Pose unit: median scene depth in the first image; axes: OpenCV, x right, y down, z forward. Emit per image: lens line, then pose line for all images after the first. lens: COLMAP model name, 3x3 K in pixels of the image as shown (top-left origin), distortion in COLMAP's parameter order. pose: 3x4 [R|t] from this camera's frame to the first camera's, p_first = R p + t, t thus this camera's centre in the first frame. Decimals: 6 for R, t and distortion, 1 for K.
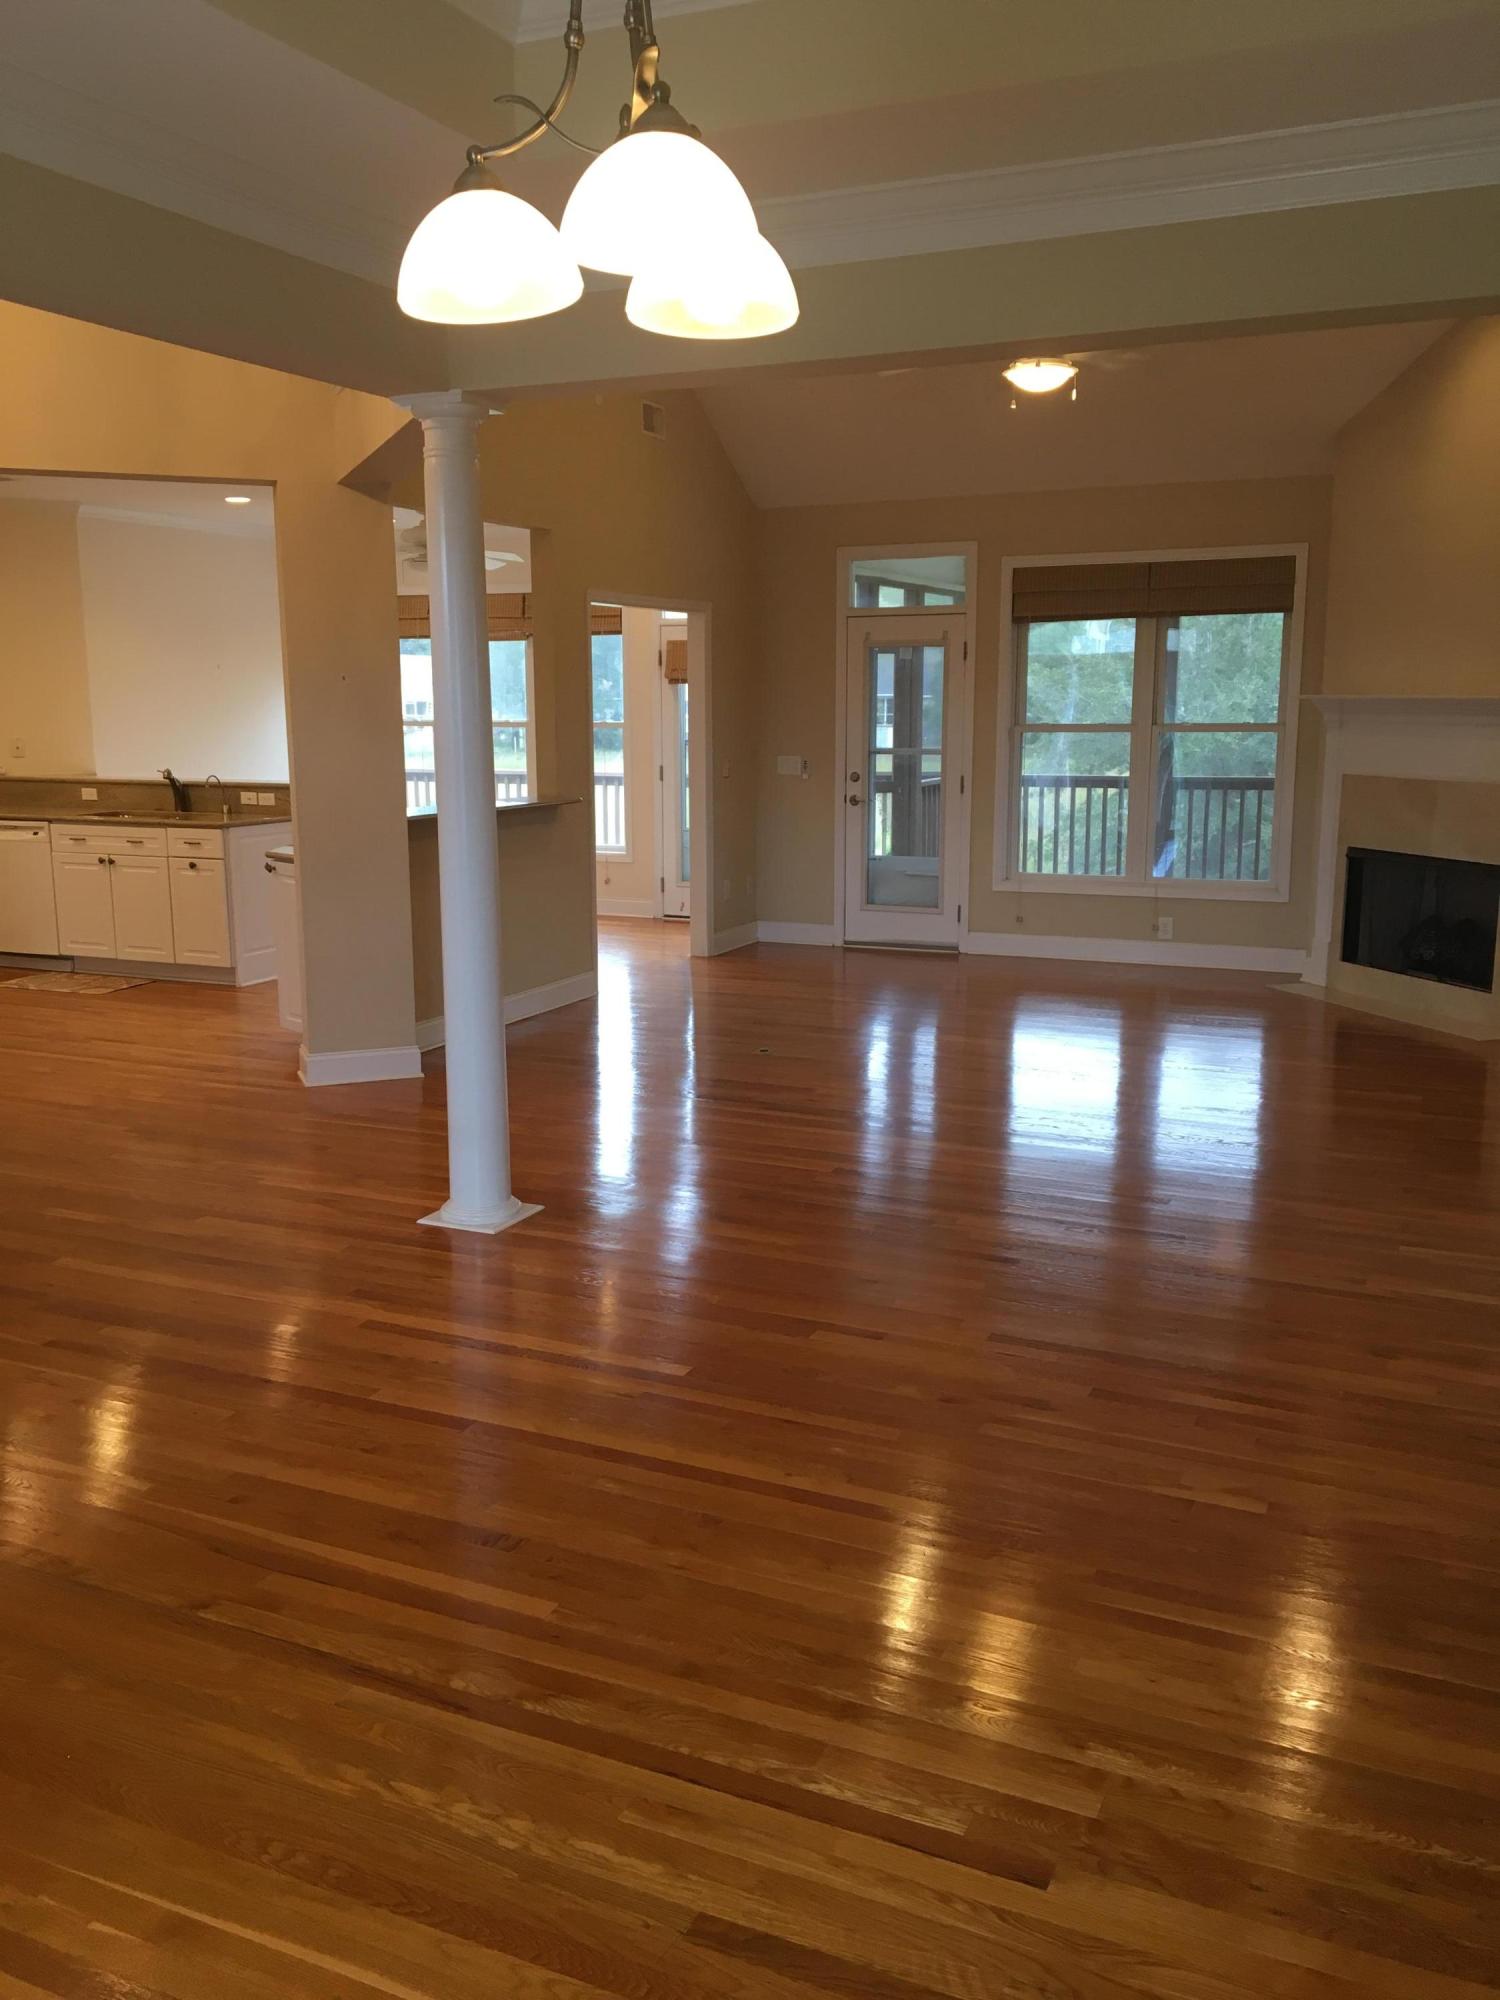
lens RADIAL K [[1663.9, 0, 746.3], [0, 1663.9, 1011.1], [0, 0, 1]] dist [0.046067, -0.005002]
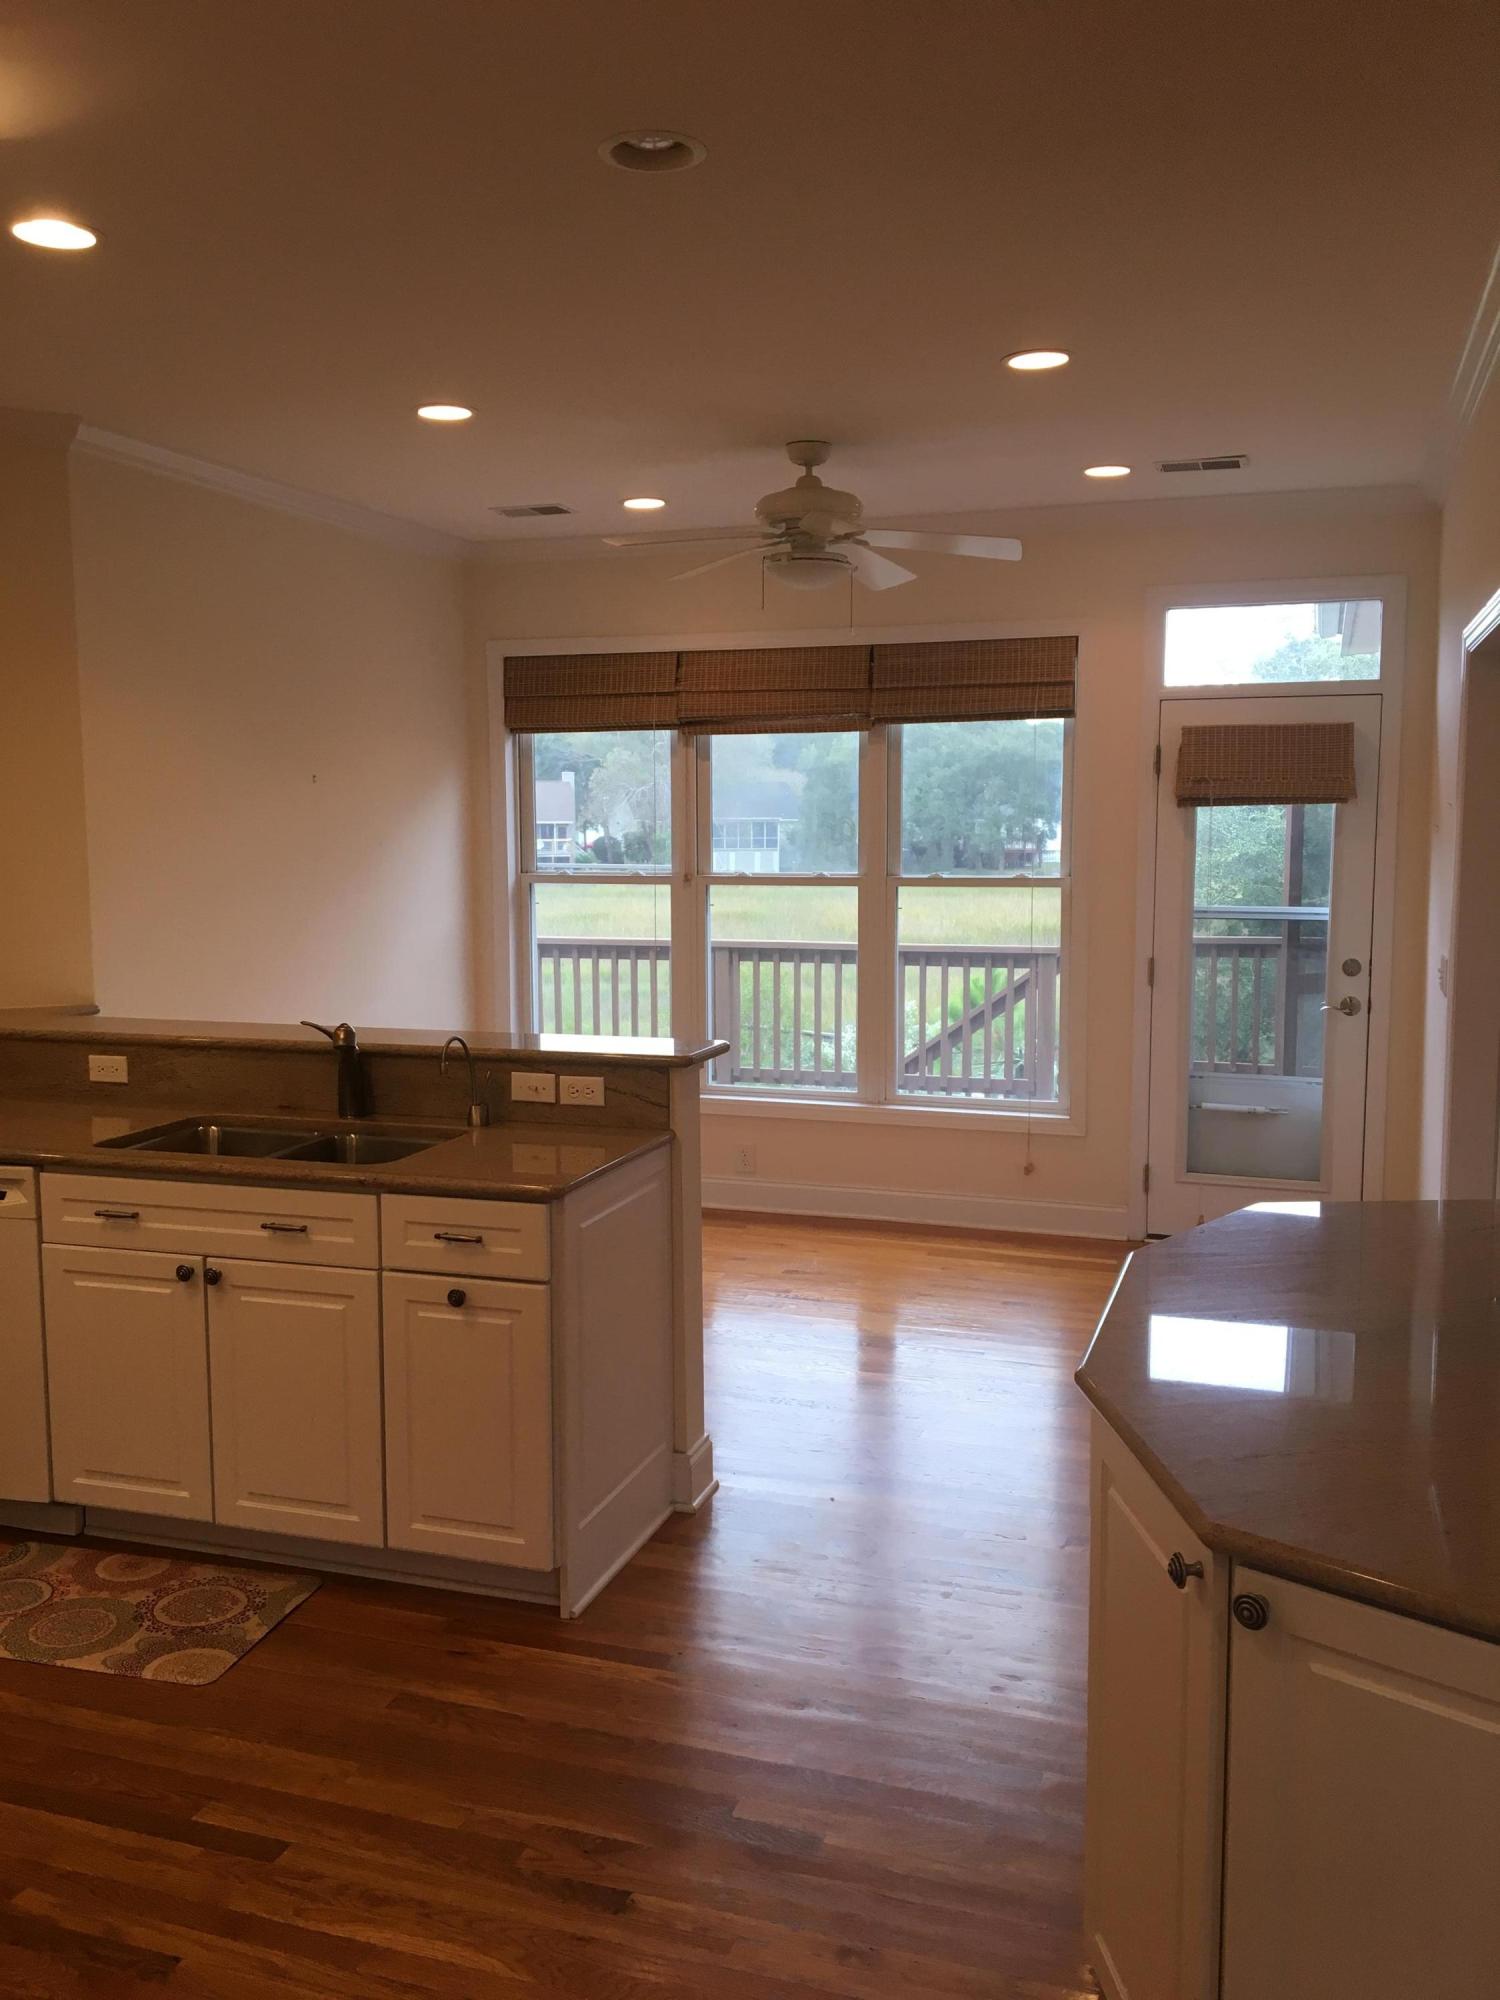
lens RADIAL K [[1663.9, 0, 741.2], [0, 1663.9, 998.4], [0, 0, 1]] dist [0.046067, -0.005002]
pose [[0.994332, -0.011903, 0.105648, -0.294121], [0.020113, 0.996829, -0.076993, -0.118353], [-0.104396, 0.078682, 0.991418, 0.596010]]
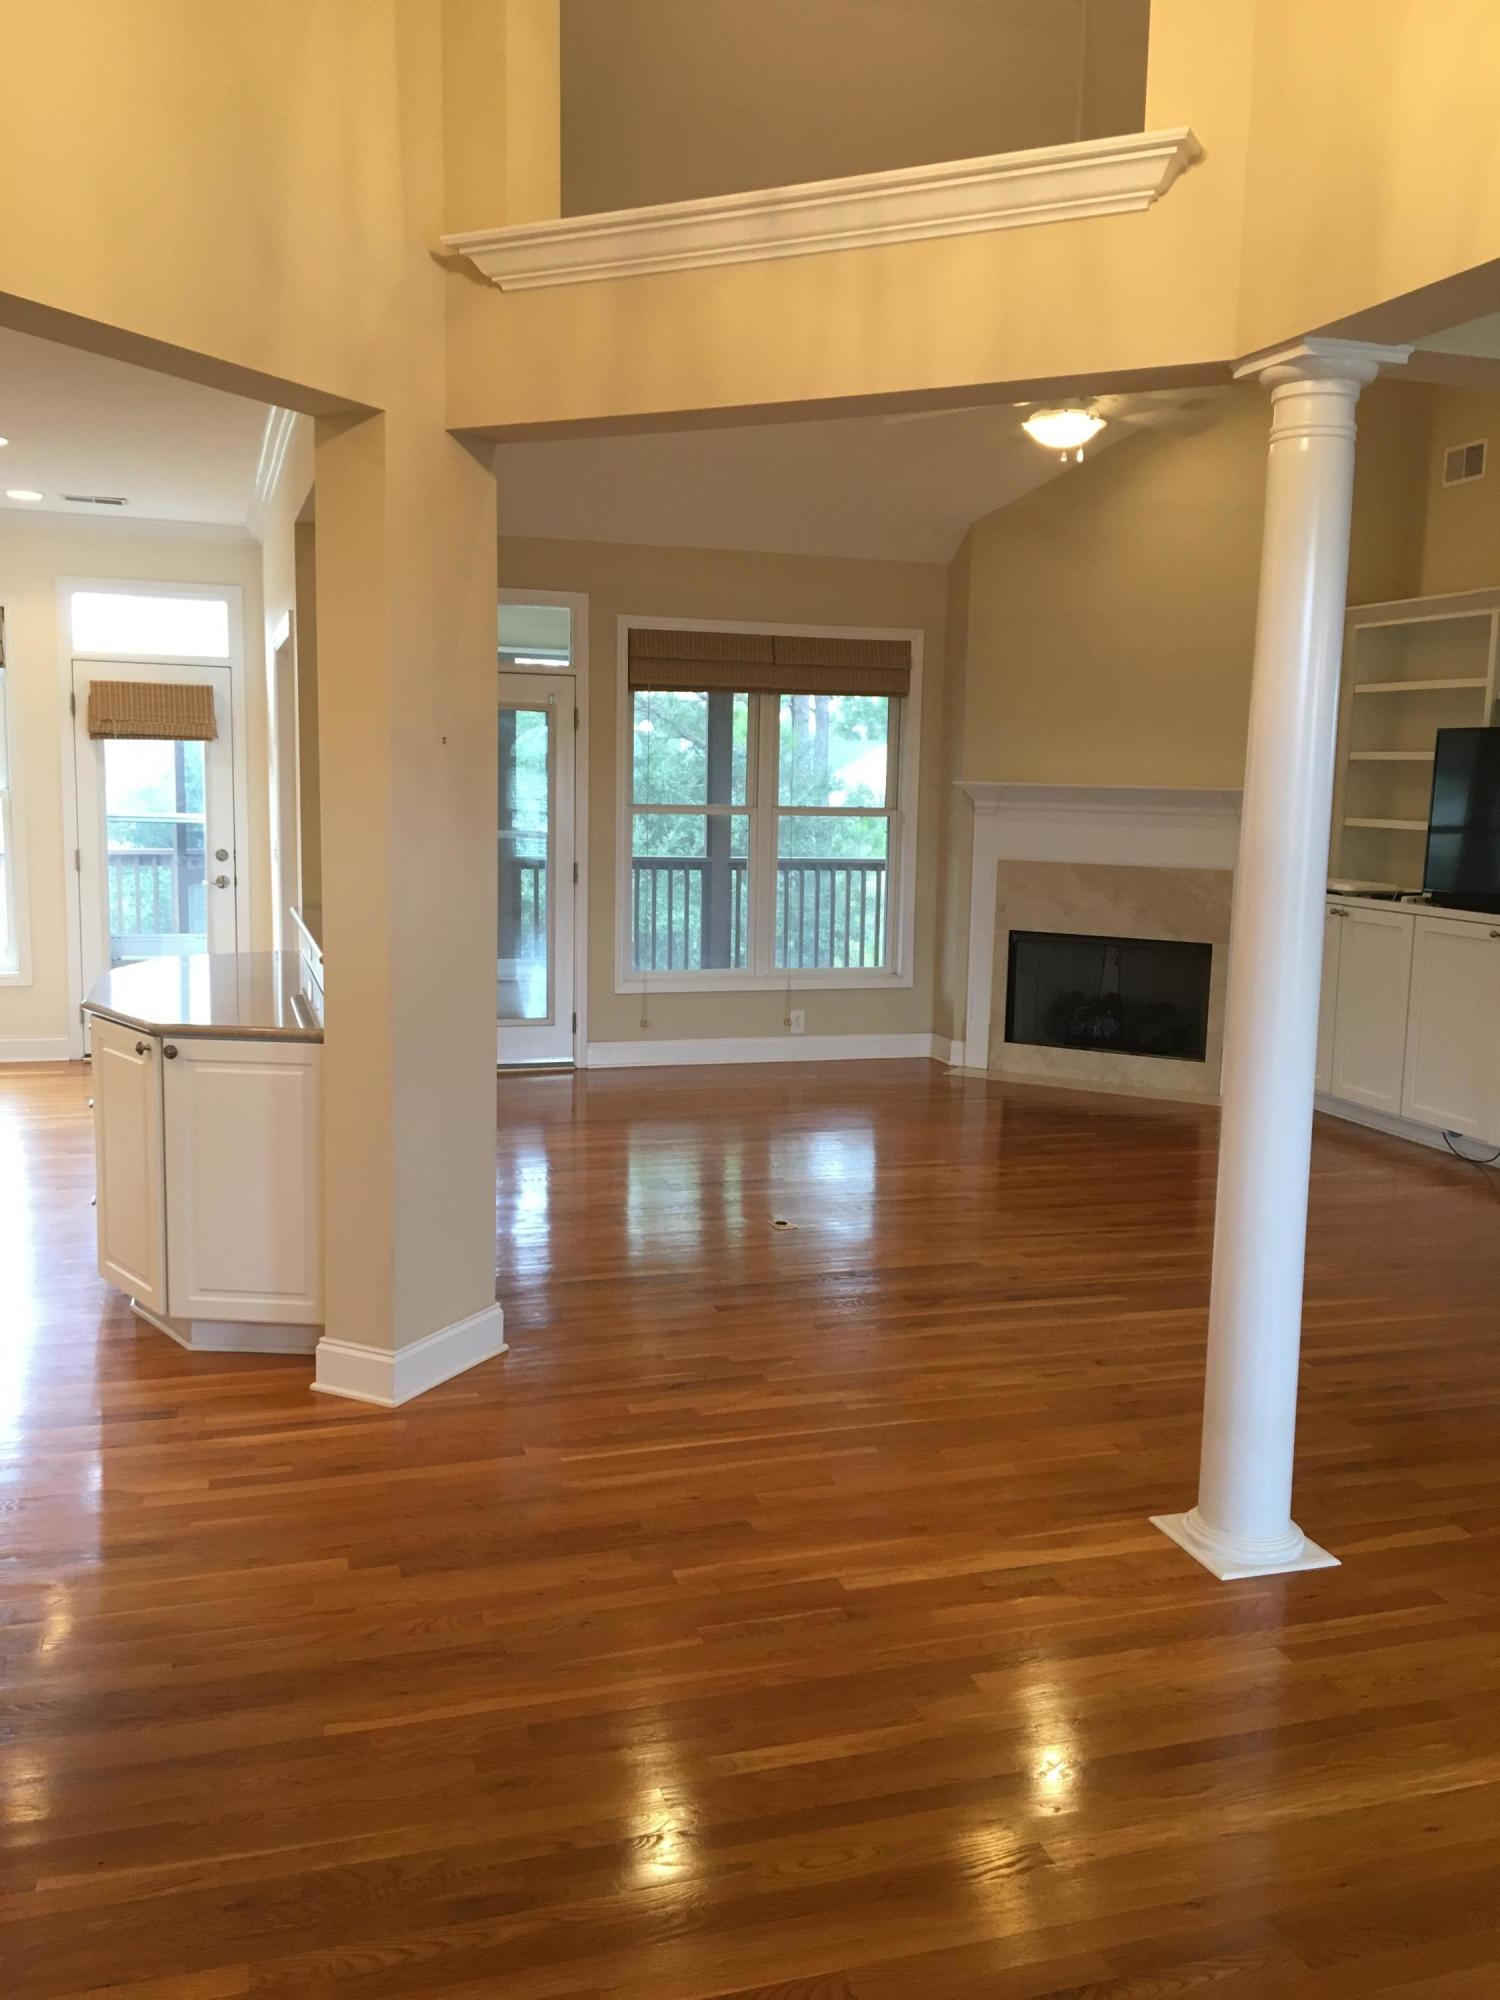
lens RADIAL K [[1663.9, 0, 744.9], [0, 1663.9, 1004.4], [0, 0, 1]] dist [0.046067, -0.005002]
pose [[0.734518, -0.072733, 0.674680, -0.412445], [0.100536, 0.994931, -0.002195, -0.061755], [-0.671101, 0.069442, 0.738107, 0.333326]]
